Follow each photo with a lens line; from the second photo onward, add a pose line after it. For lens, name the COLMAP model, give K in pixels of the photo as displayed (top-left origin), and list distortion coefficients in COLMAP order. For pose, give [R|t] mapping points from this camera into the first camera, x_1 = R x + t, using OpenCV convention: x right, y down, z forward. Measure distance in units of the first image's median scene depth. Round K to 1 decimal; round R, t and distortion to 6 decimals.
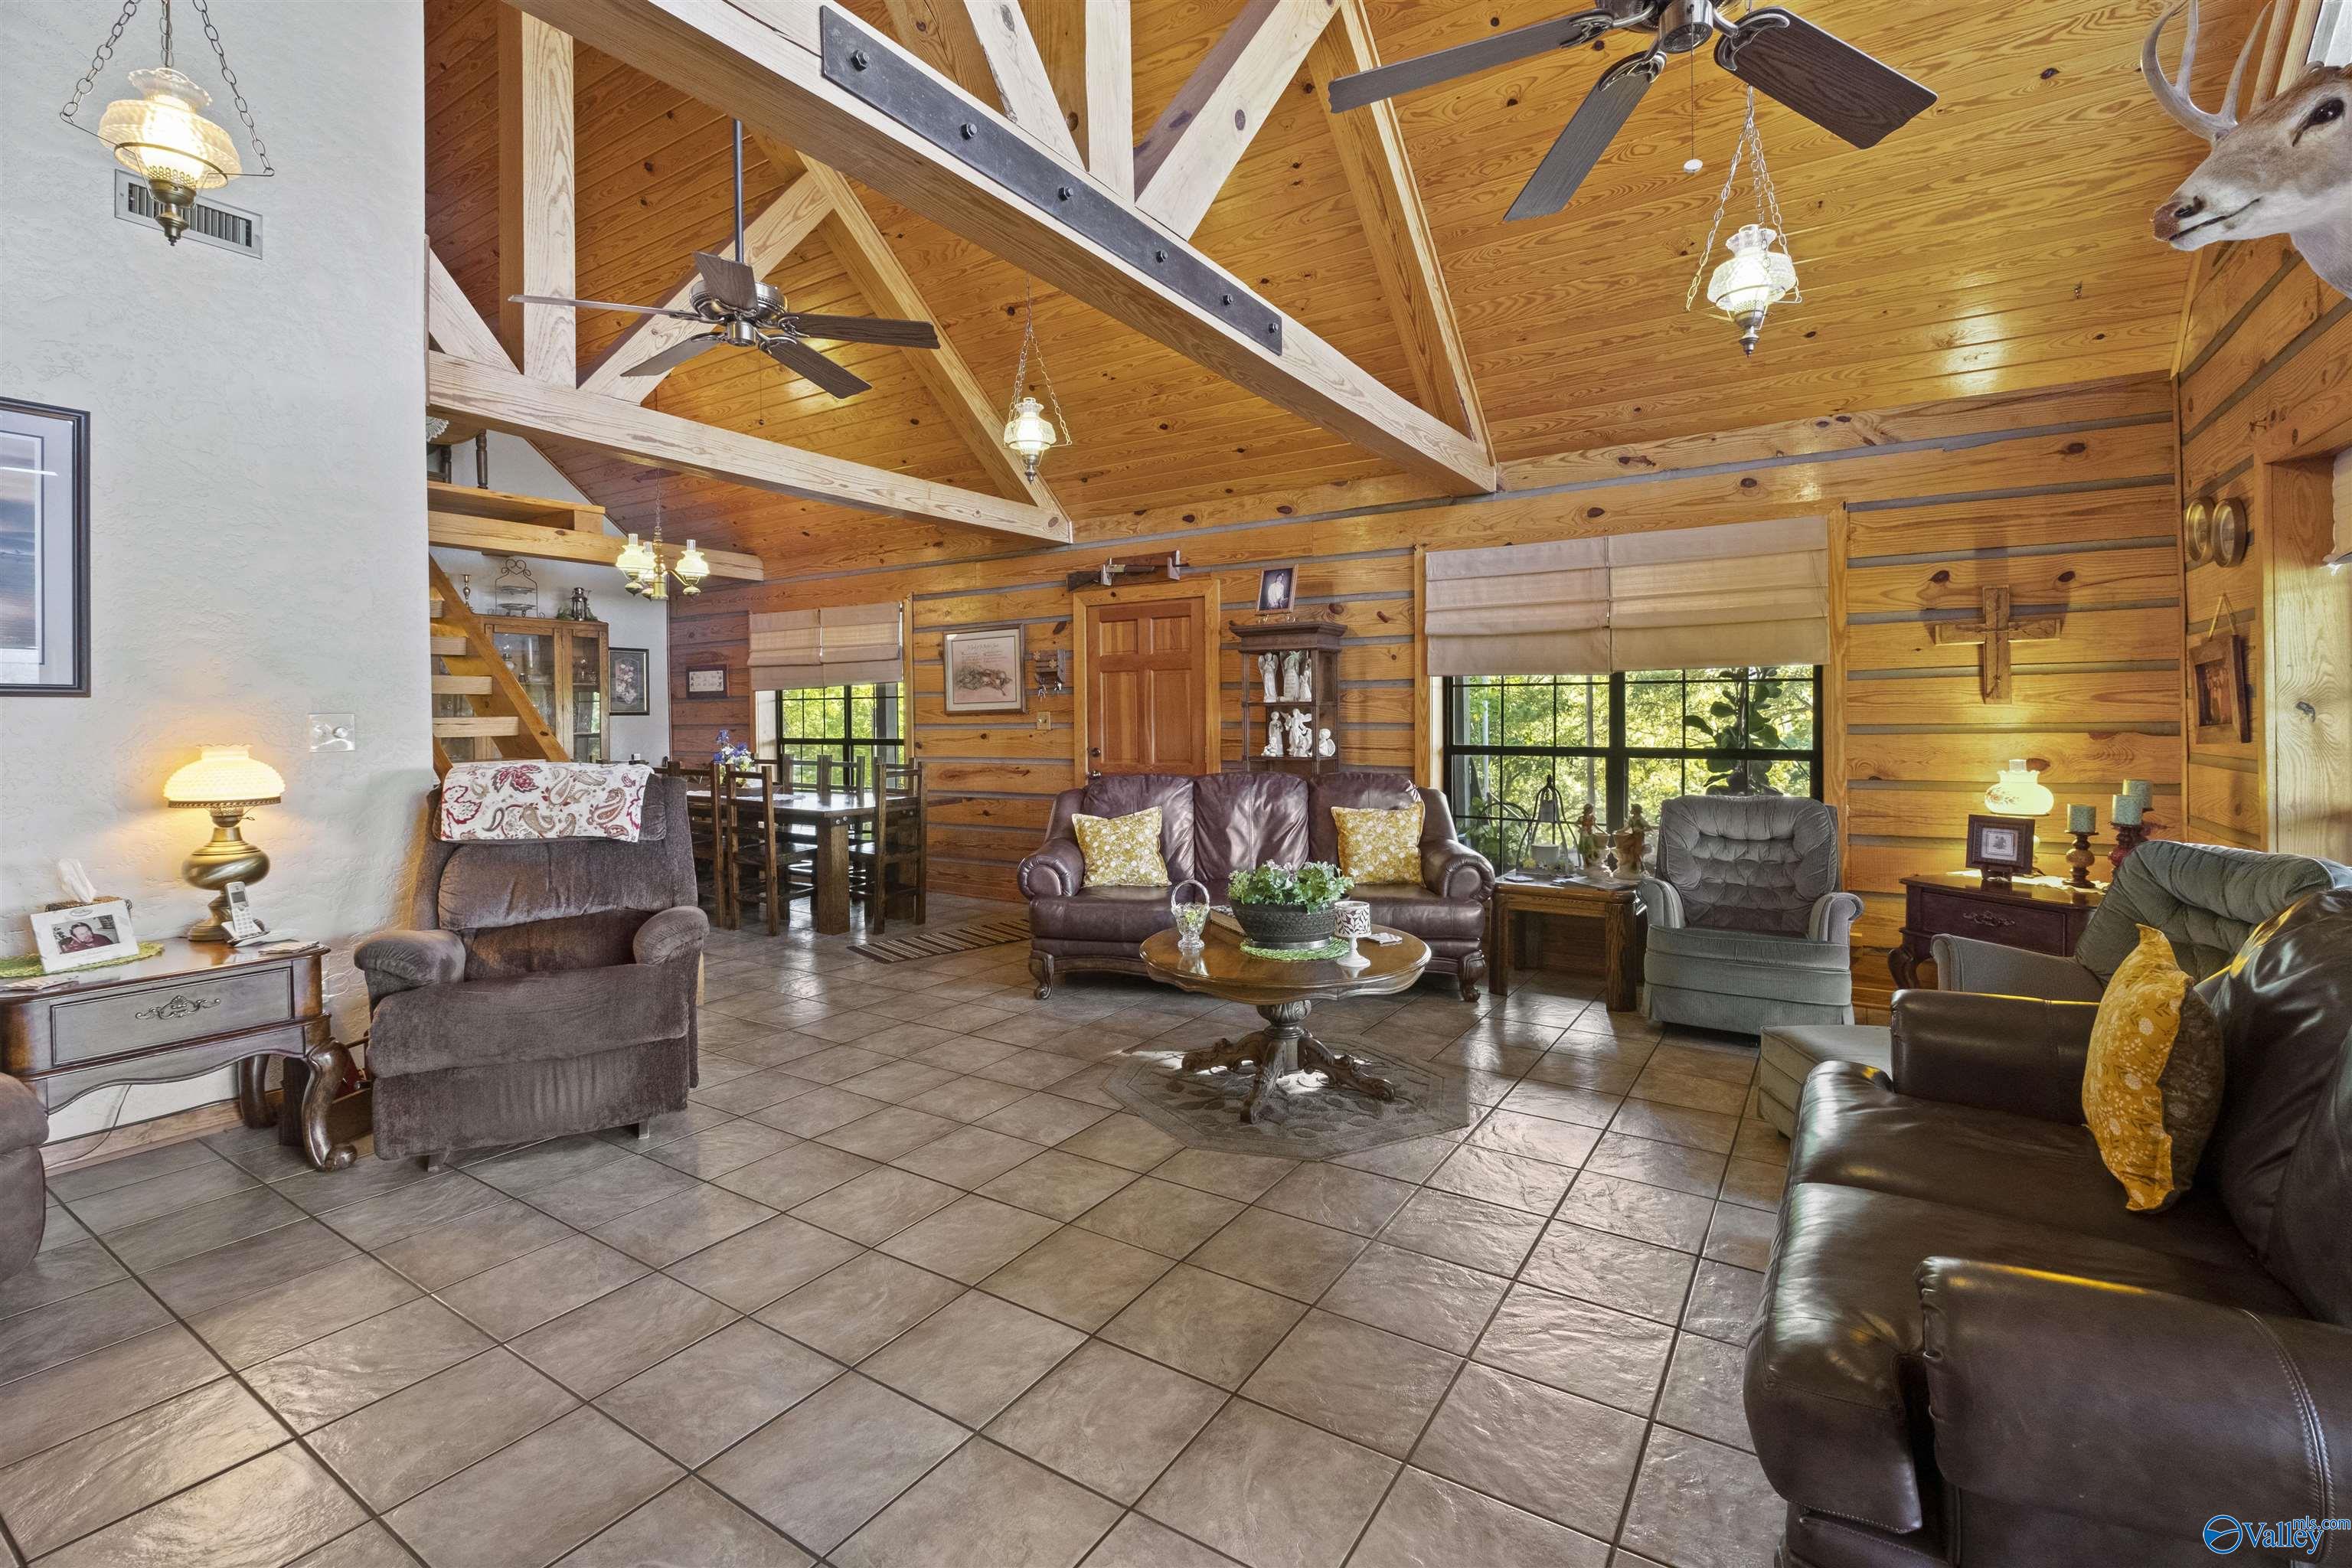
lens RADIAL K [[1039.1, 0, 1165.6], [0, 1039.1, 717.8], [0, 0, 1]] dist [0.006246, -0.004013]
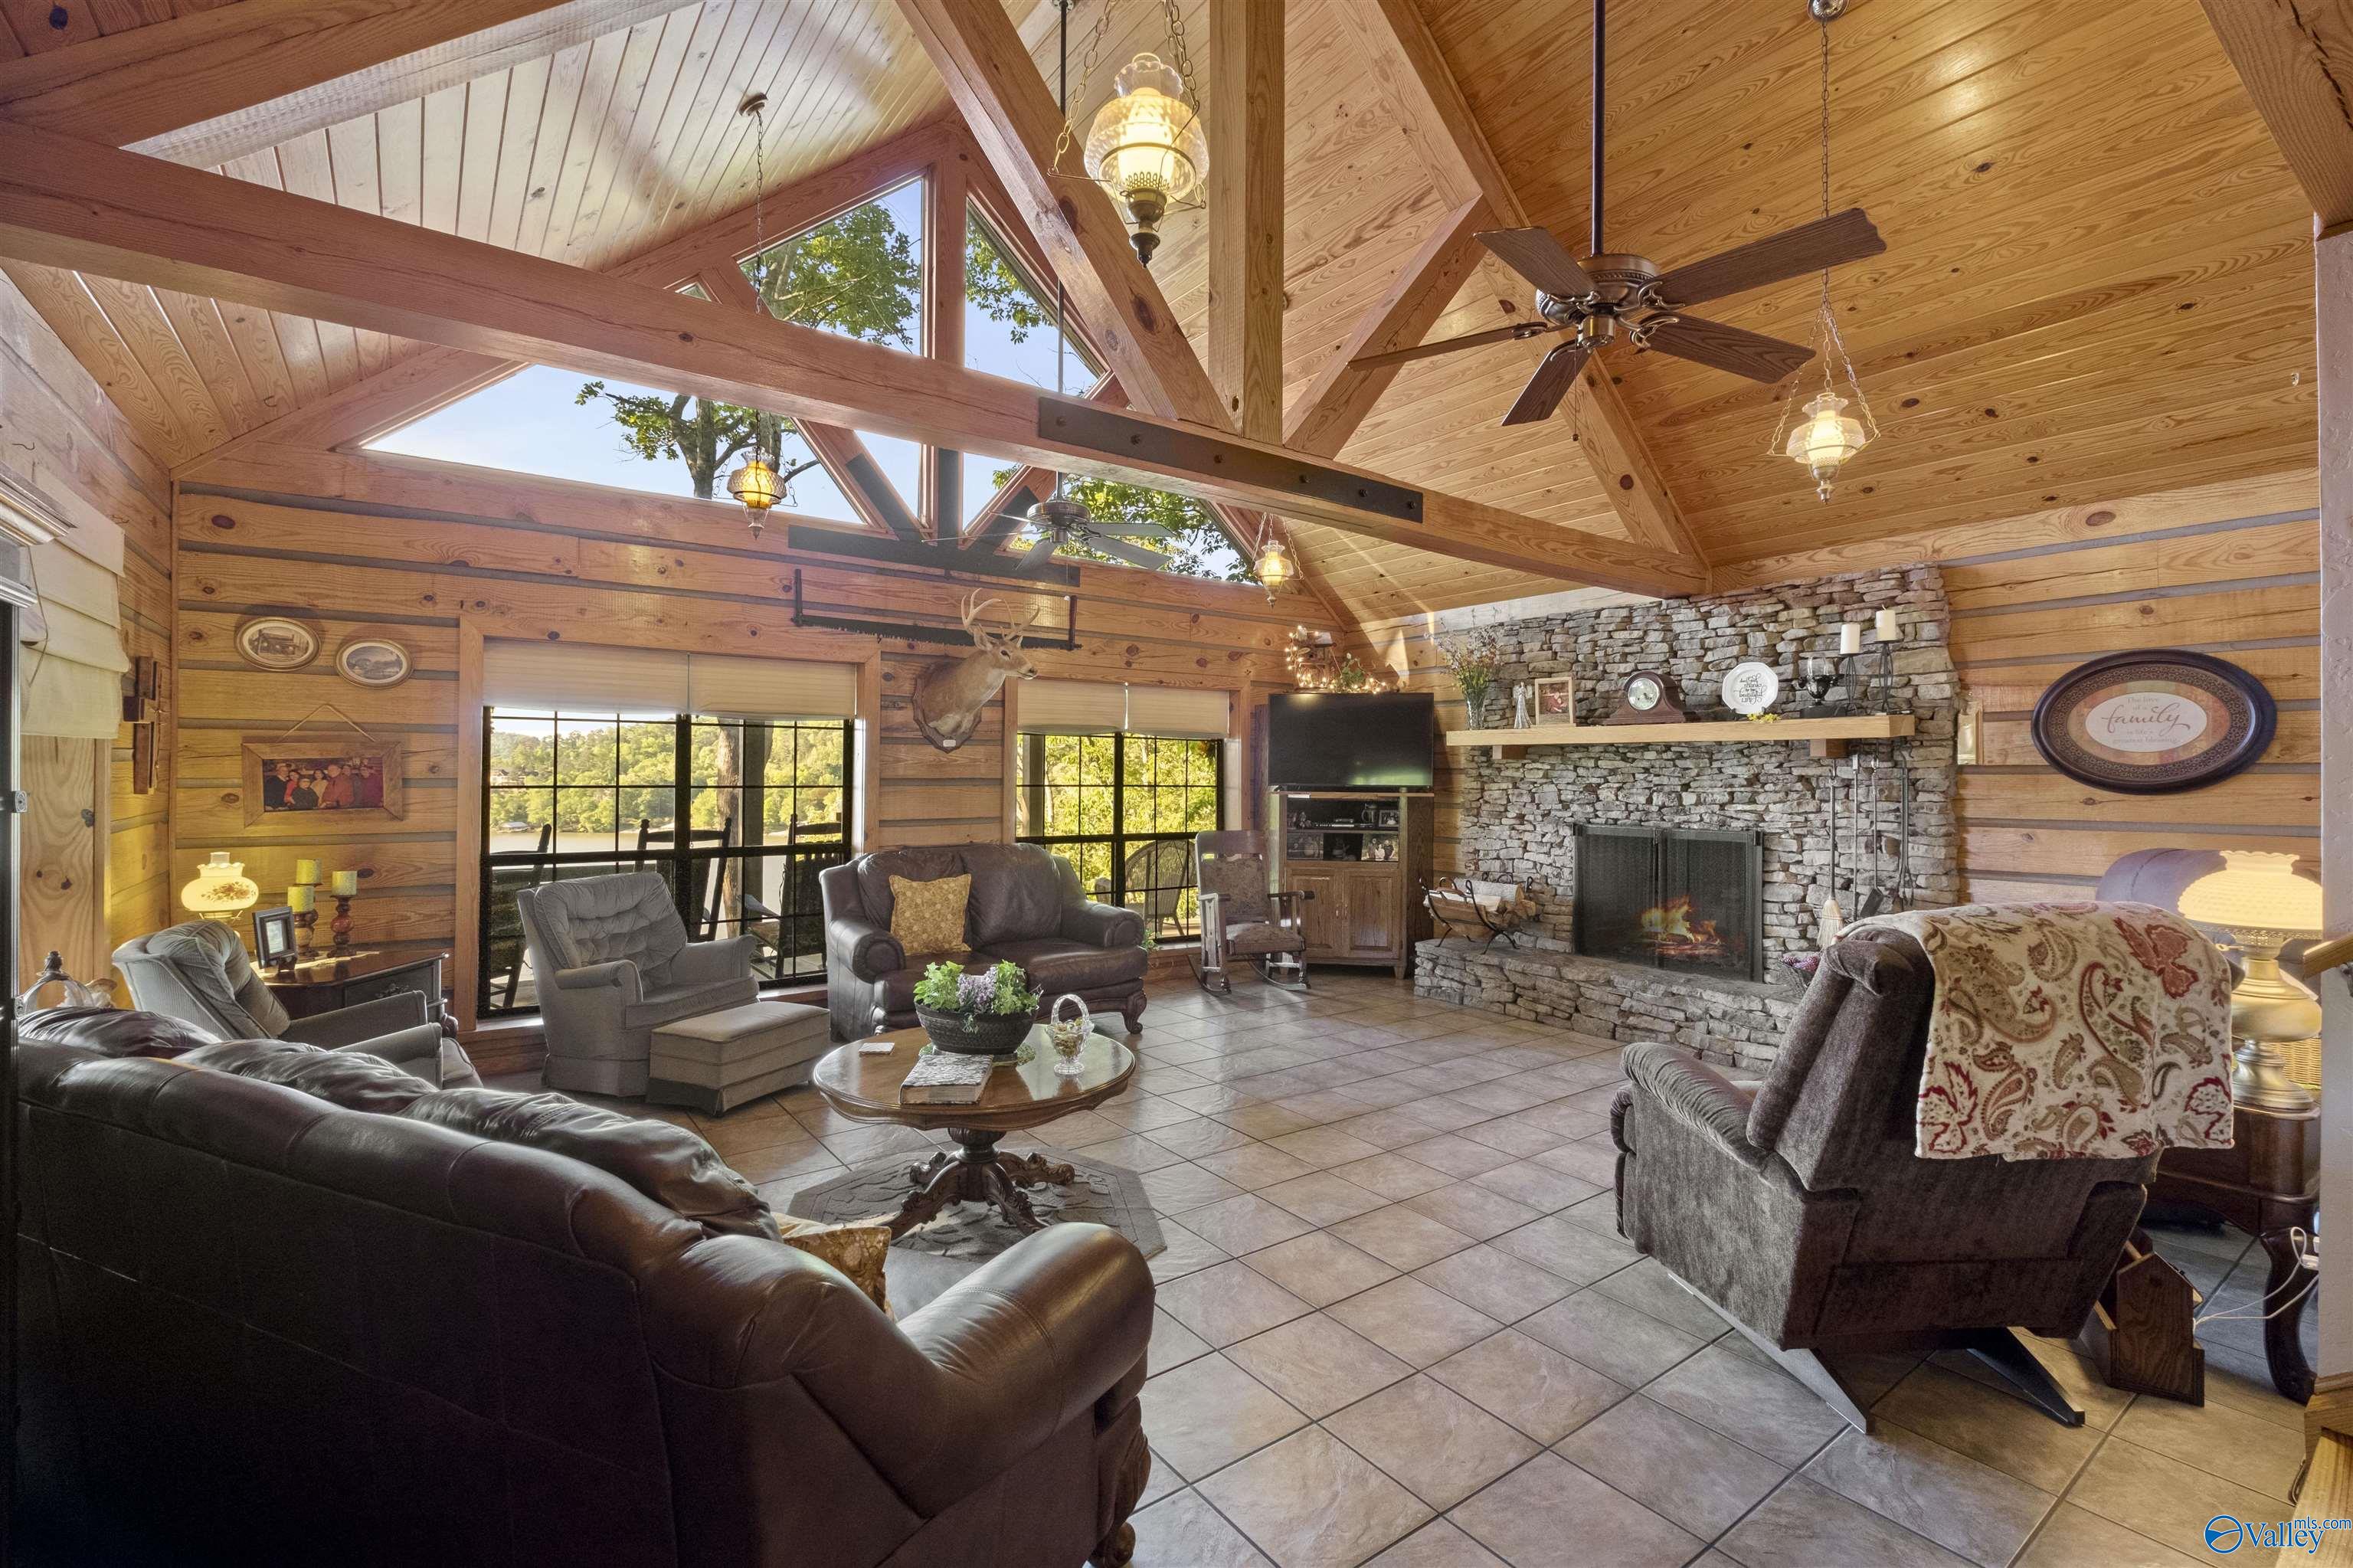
lens RADIAL K [[1039.5, 0, 1174.1], [0, 1039.5, 772.1], [0, 0, 1]] dist [0.006246, -0.004013]
pose [[-0.937494, 0.003077, 0.347988, -0.357051], [0.002622, 0.999995, -0.001776, -0.031743], [-0.347991, -0.000752, -0.937497, 1.744348]]
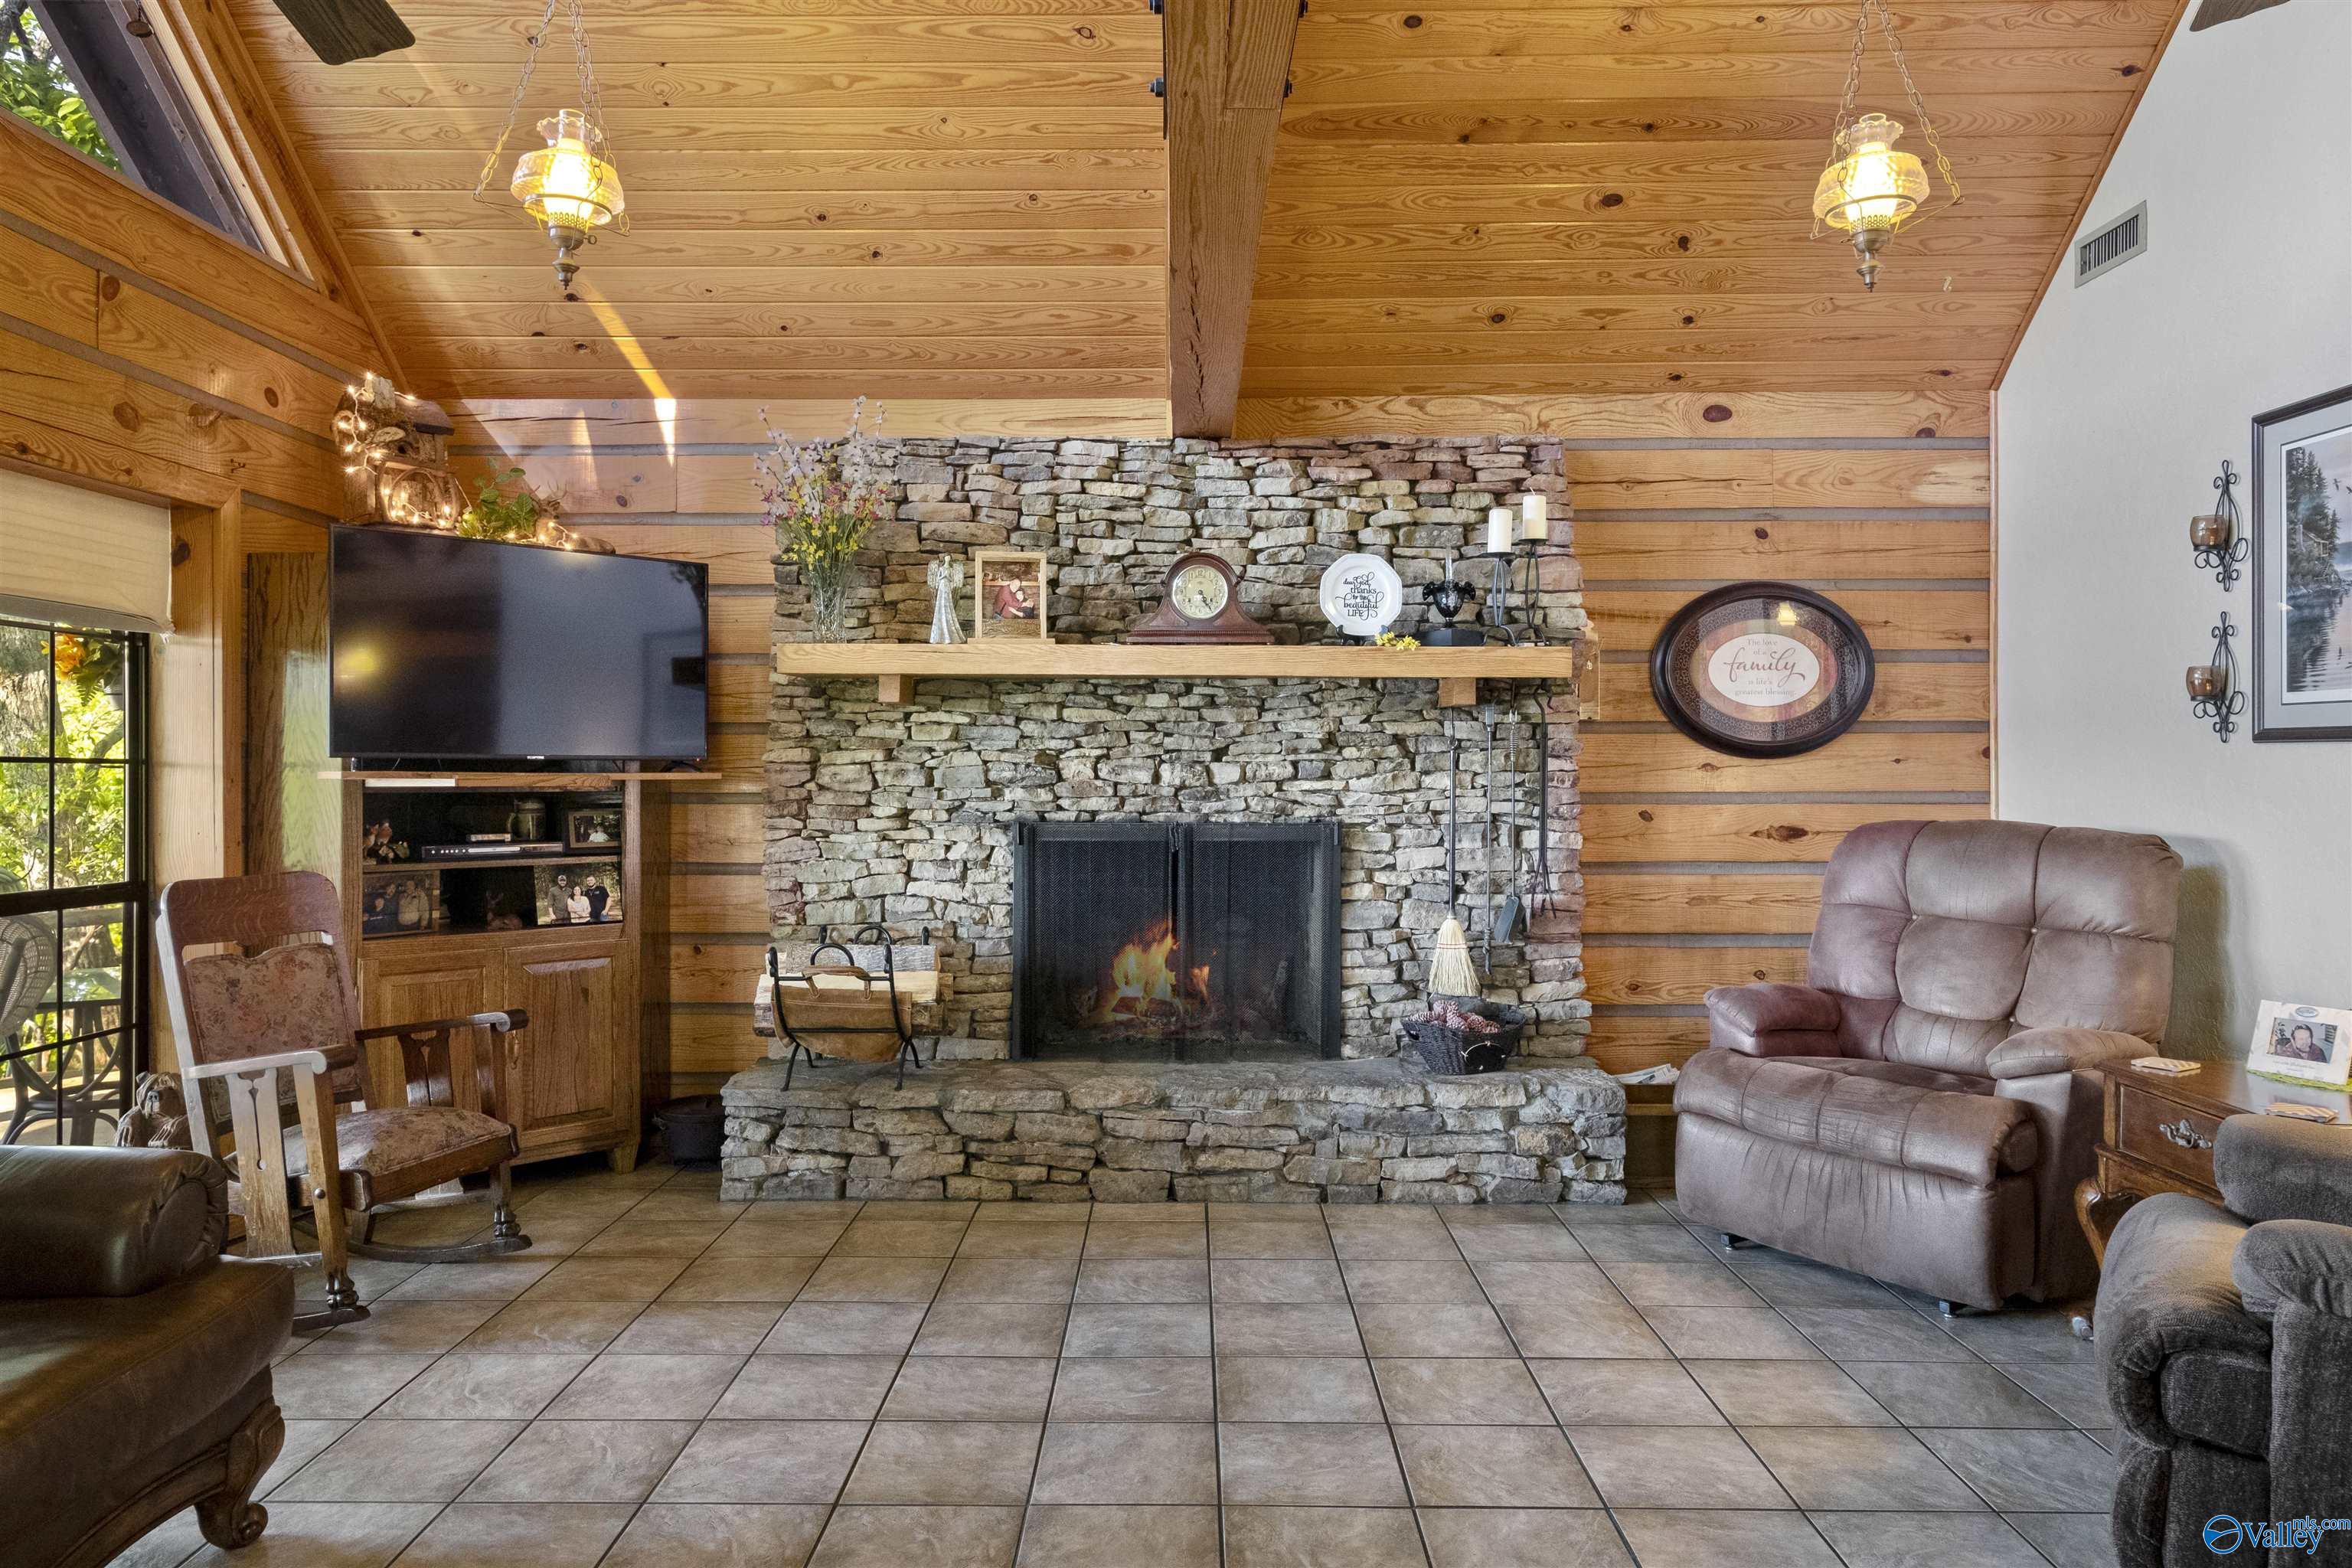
lens RADIAL K [[1524.2, 0, 1186.8], [0, 1524.2, 768.4], [0, 0, 1]] dist [-0.002736, 0.002786]
pose [[-0.835117, 0.006431, -0.550035, 0.241987], [0.002367, 0.999964, 0.008098, -0.008694], [0.550068, 0.005461, -0.835102, 1.153464]]
